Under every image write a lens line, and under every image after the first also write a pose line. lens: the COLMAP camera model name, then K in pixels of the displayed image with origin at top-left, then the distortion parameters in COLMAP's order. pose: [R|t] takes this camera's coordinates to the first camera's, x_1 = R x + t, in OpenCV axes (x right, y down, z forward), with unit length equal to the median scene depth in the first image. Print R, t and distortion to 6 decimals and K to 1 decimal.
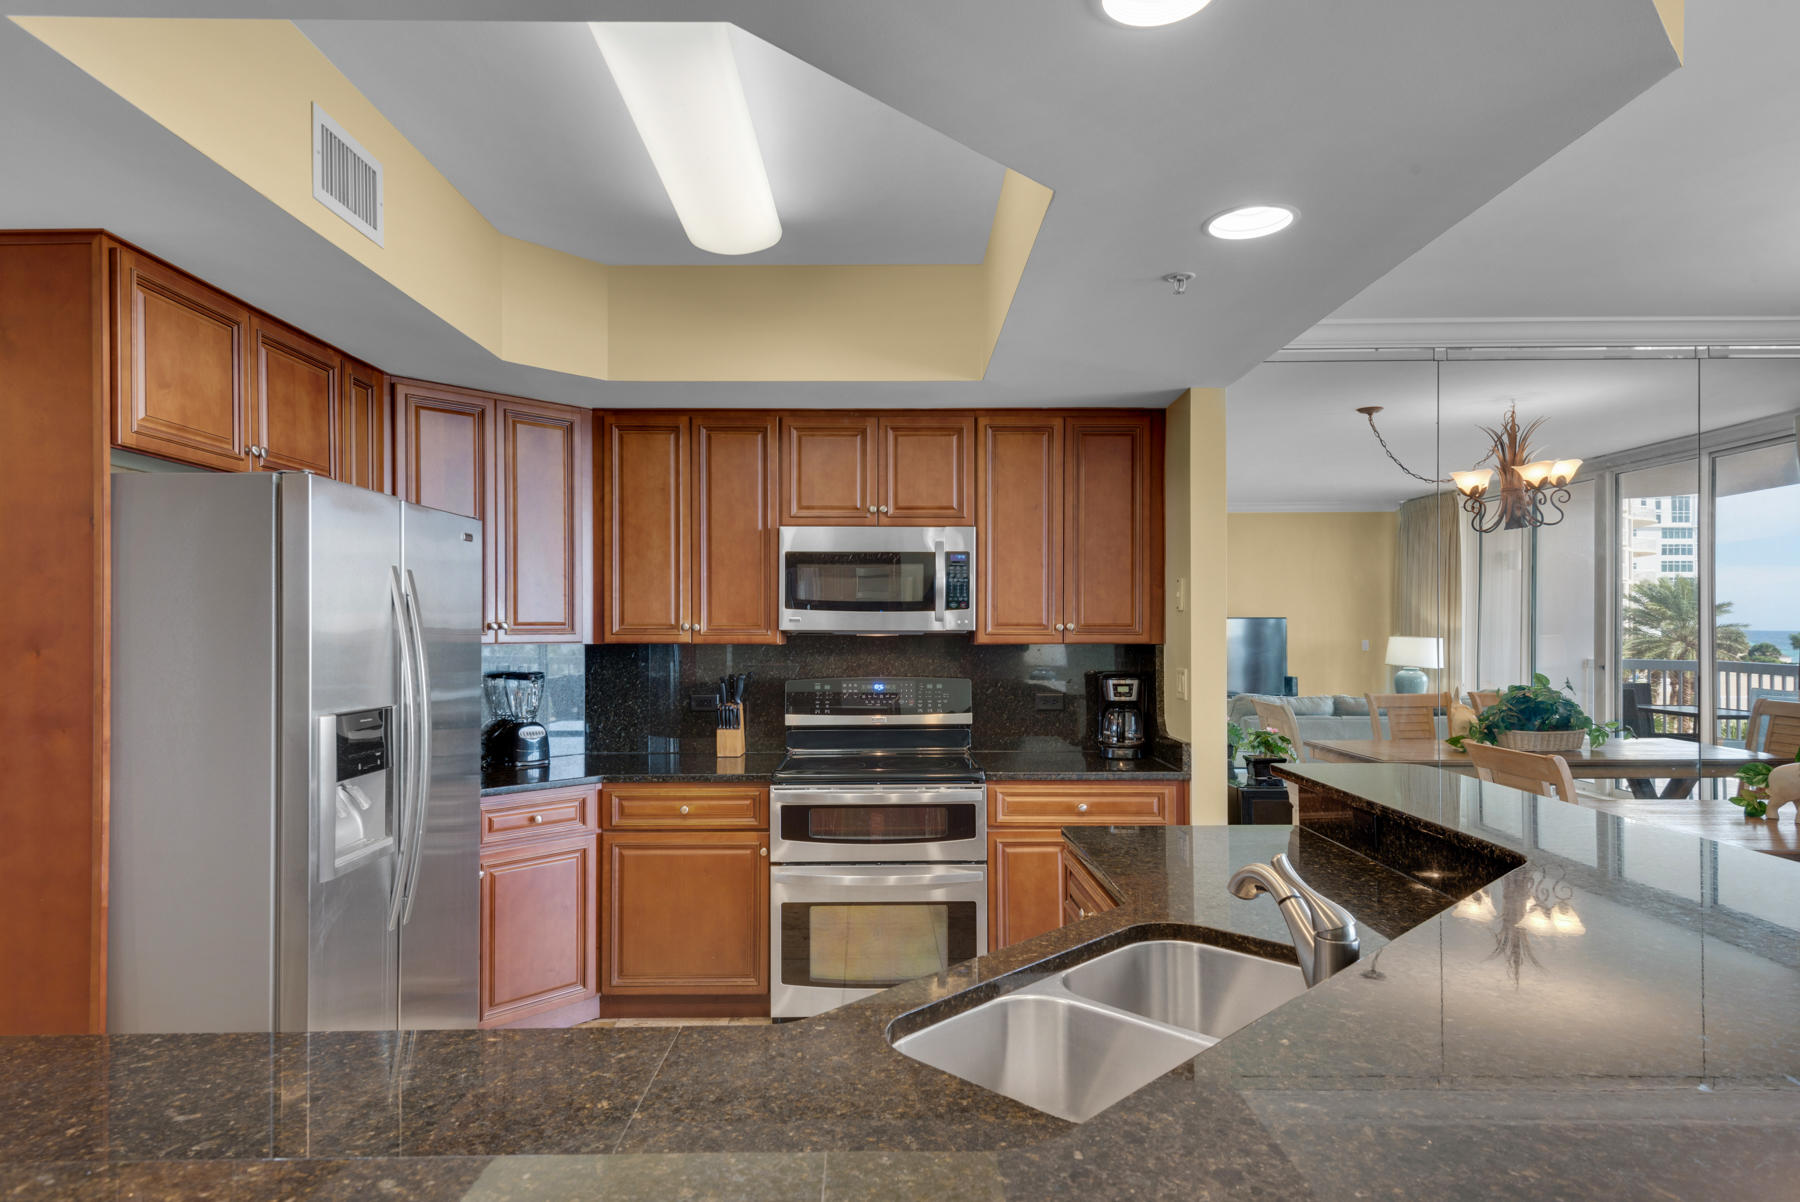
lens RADIAL K [[1021.9, 0, 886.9], [0, 1021.9, 624.3], [0, 0, 1]] dist [0.023388, -0.001286]
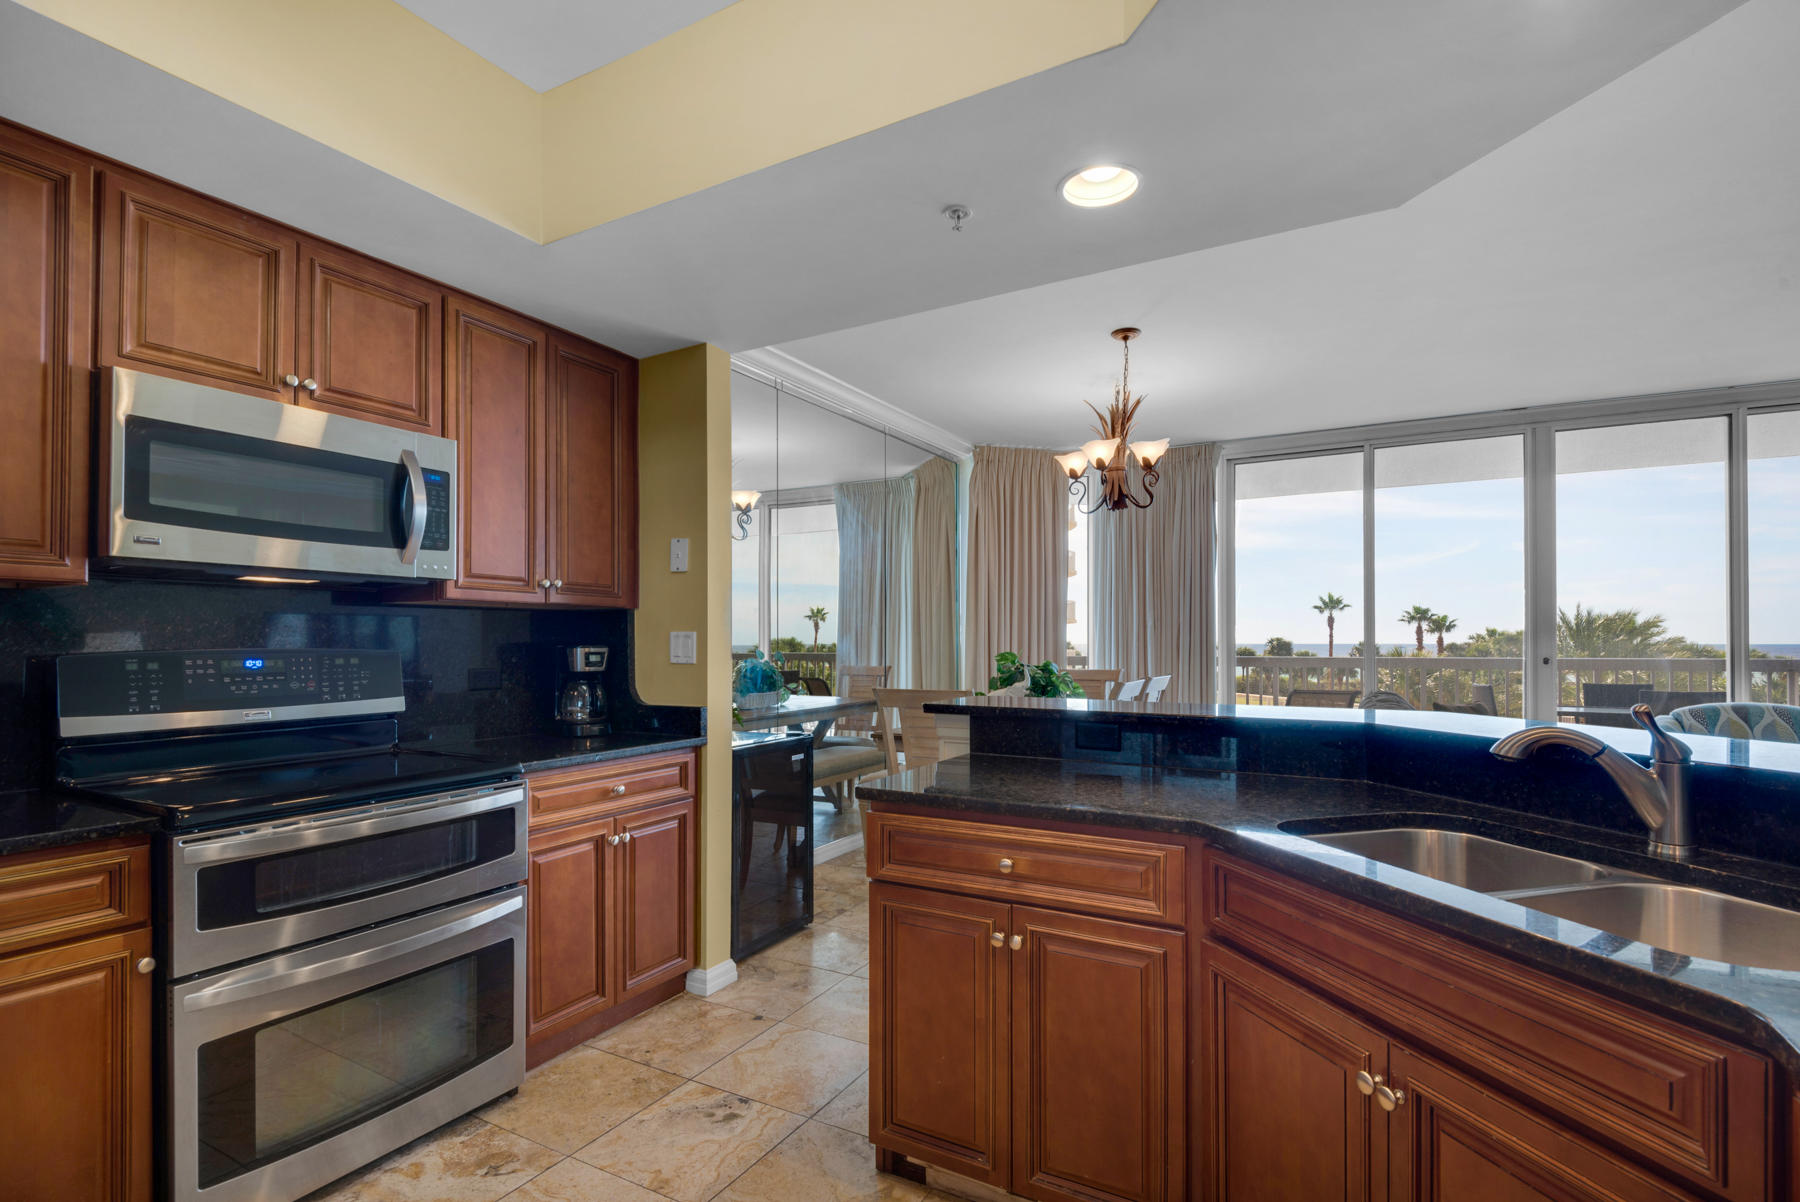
lens RADIAL K [[848.6, 0, 912.4], [0, 848.6, 633.2], [0, 0, 1]] dist [0.014551, -0.015119]
pose [[0.483359, 0.009252, 0.875373, -0.288563], [-0.001940, 0.999953, -0.009498, 0.048926], [-0.875420, 0.002892, 0.483355, 0.403372]]
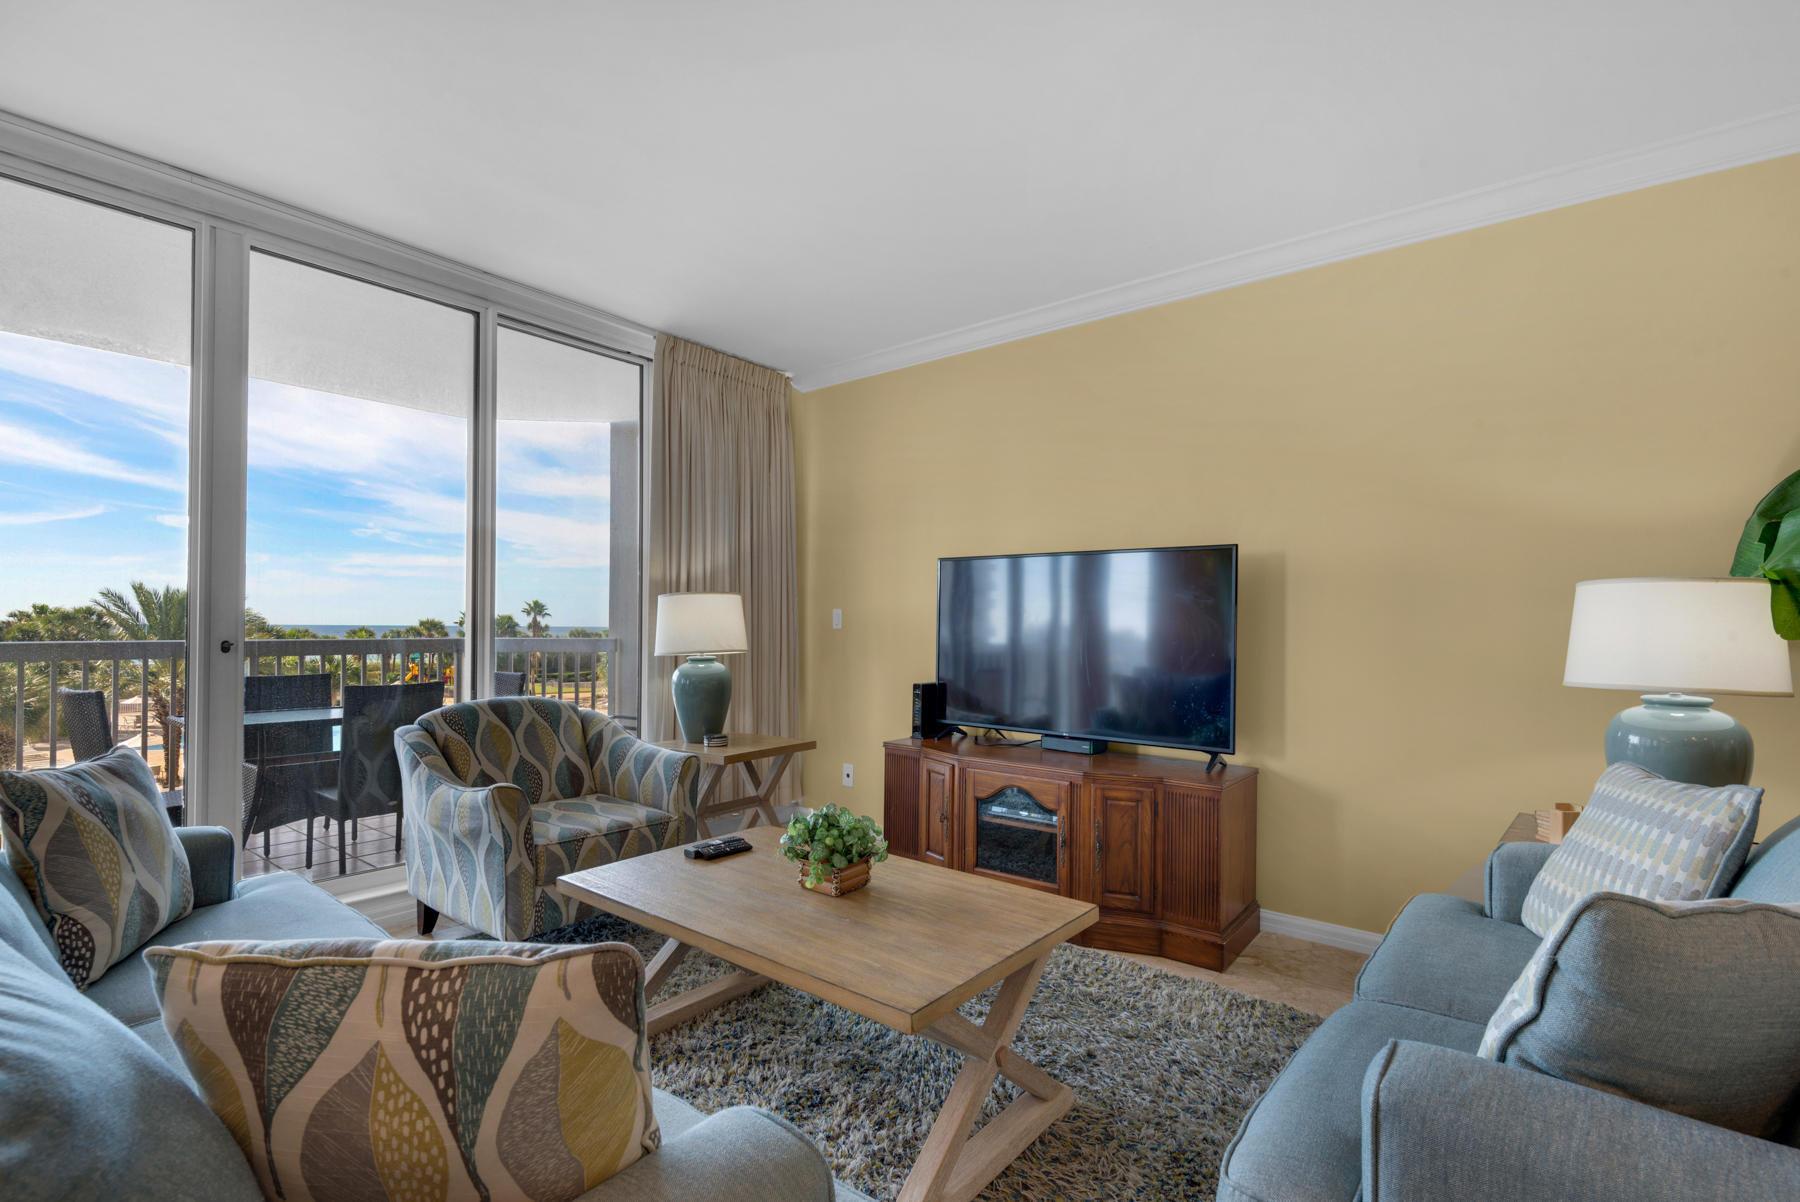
lens RADIAL K [[820.2, 0, 891.9], [0, 820.2, 617.4], [0, 0, 1]] dist [0.001406, -0.000983]
pose [[-0.783358, 0.002874, 0.621564, 0.418088], [-0.003786, 0.999949, -0.009395, 0.053333], [-0.621559, -0.009713, -0.783307, 0.383713]]
